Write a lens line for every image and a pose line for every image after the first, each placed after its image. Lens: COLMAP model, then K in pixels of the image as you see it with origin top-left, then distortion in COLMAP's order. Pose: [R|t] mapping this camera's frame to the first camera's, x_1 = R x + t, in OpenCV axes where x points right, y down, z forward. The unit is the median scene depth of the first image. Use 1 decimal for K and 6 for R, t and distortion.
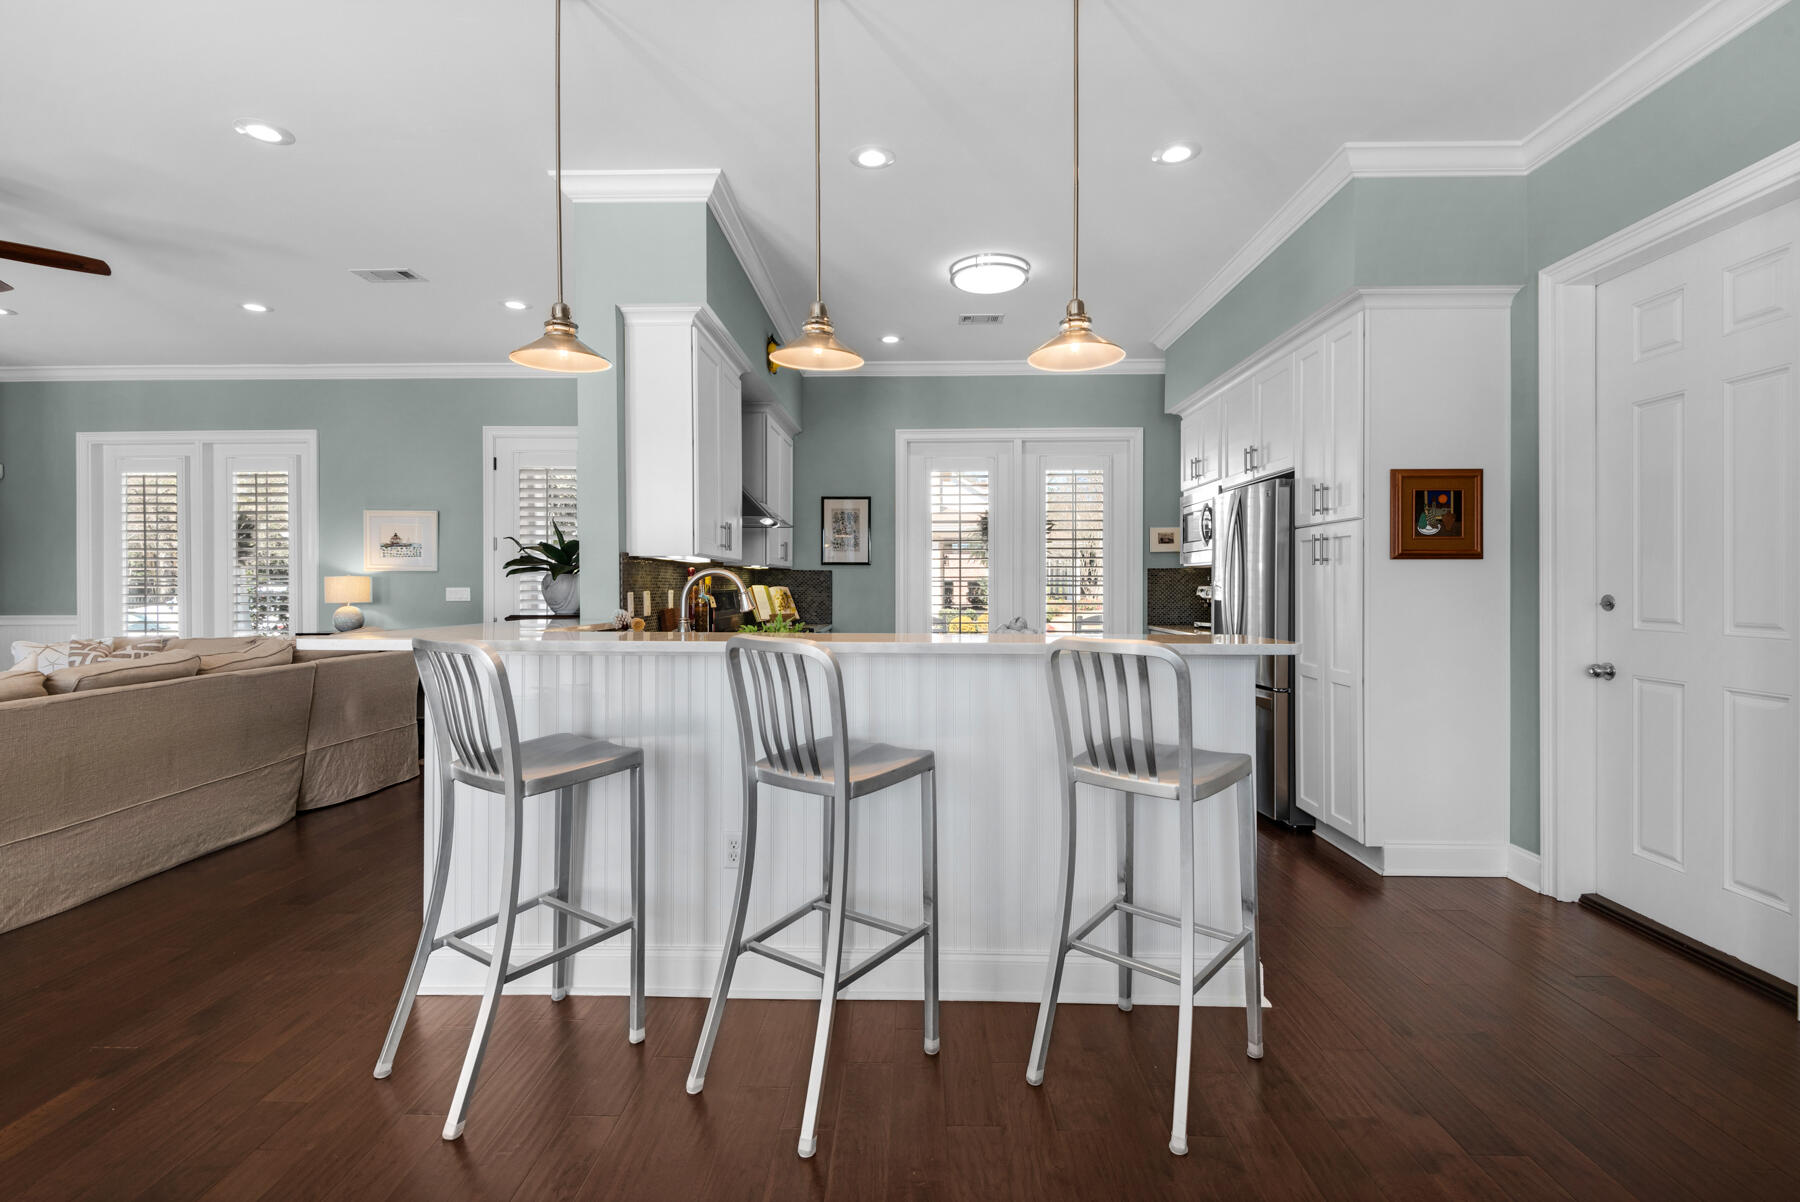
lens RADIAL K [[836.1, 0, 889.9], [0, 836.1, 585.5], [0, 0, 1]] dist [0.002266, -0.001413]
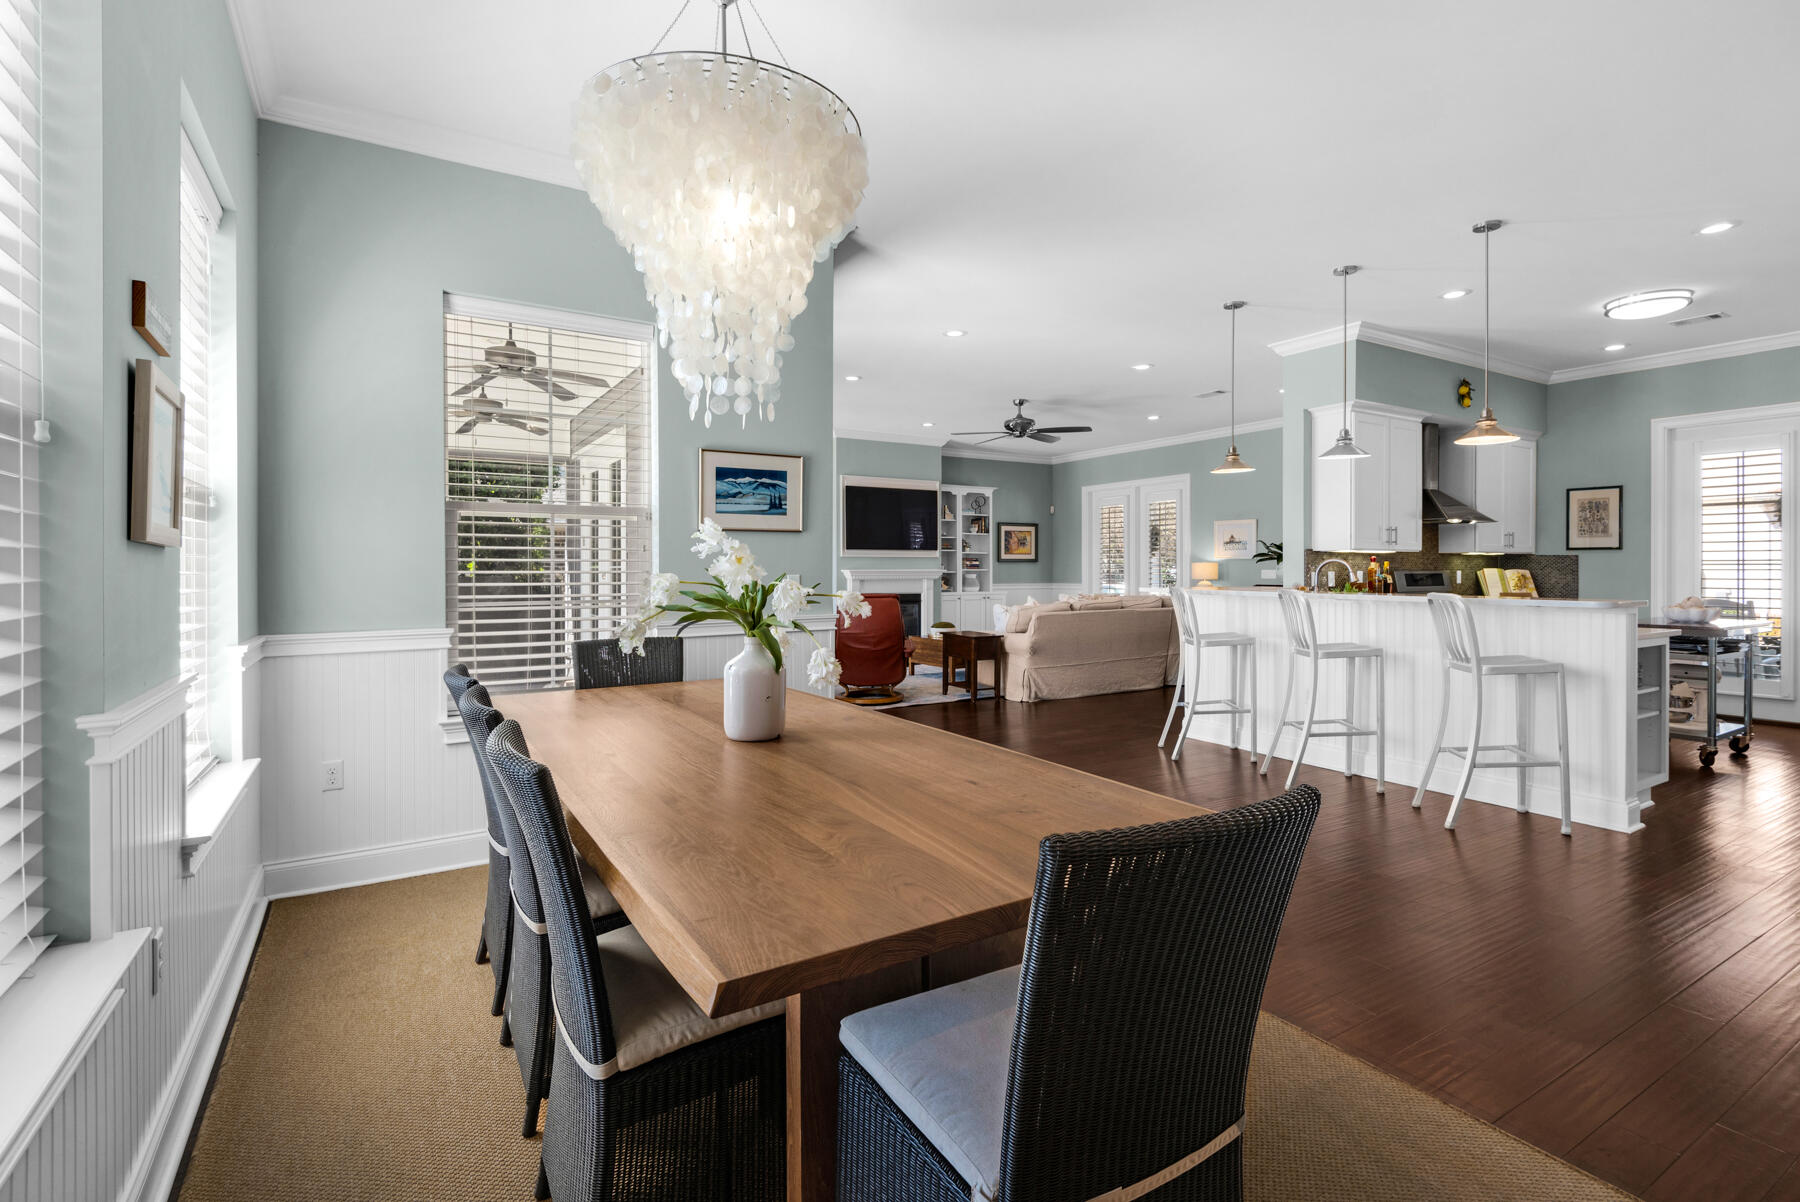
lens RADIAL K [[834.7, 0, 915.2], [0, 834.7, 573.5], [0, 0, 1]] dist [-0.013930, -0.000628]
pose [[0.562163, 0.006460, -0.827001, 0.373281], [-0.001963, 0.999977, 0.006476, 0.001012], [0.827024, -0.002017, 0.562163, -0.371872]]
